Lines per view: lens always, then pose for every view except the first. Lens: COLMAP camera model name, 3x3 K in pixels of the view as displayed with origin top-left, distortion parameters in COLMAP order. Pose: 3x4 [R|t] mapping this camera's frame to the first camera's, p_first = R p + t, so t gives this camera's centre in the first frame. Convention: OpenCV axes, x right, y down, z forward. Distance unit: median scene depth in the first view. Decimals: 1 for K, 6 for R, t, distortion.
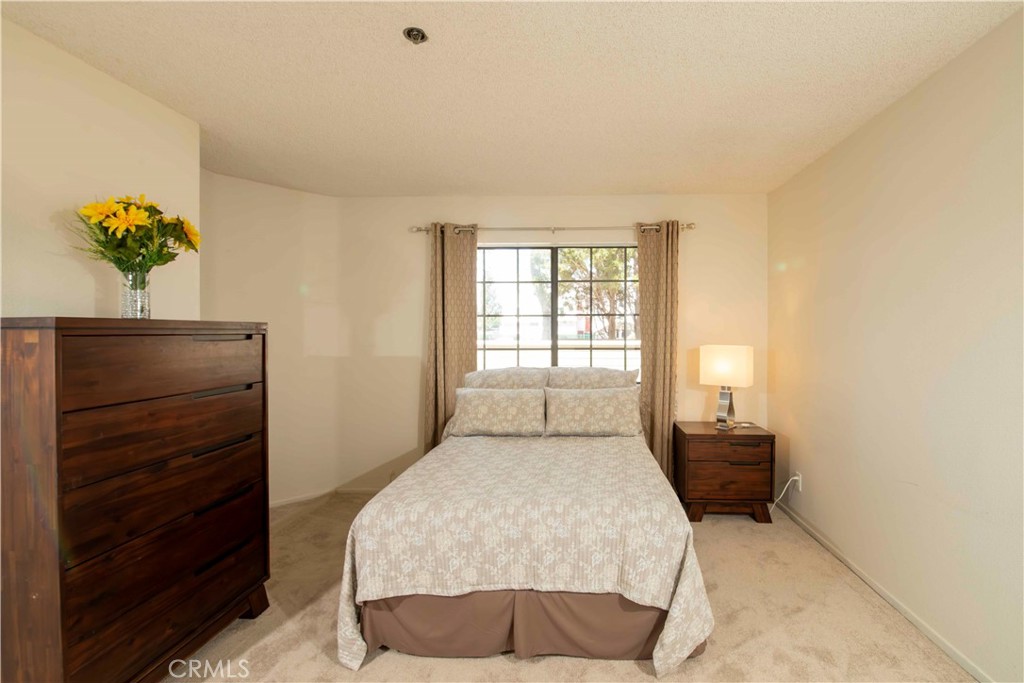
lens RADIAL K [[426.8, 0, 577.9], [0, 426.8, 334.4], [0, 0, 1]] dist [-0.008457, -0.000205]
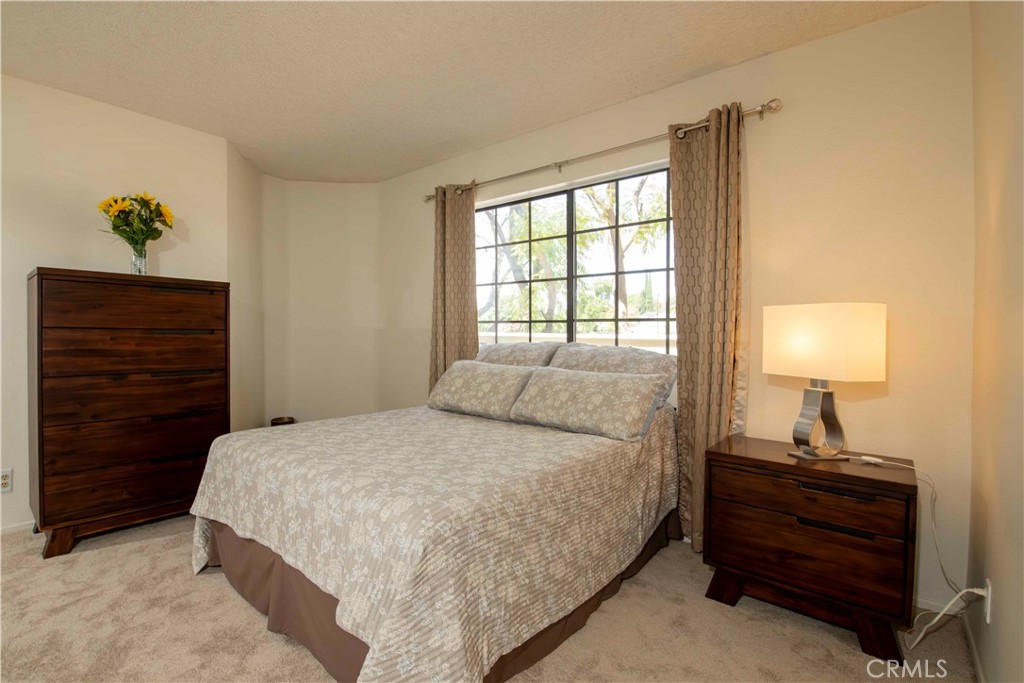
lens RADIAL K [[455.5, 0, 483.8], [0, 455.5, 342.1], [0, 0, 1]] dist [-0.001804, -0.006723]
pose [[0.751391, 0.013555, -0.659718, 0.432582], [-0.011488, 0.999906, 0.007461, 0.079079], [0.659758, 0.001973, 0.751476, 0.306443]]
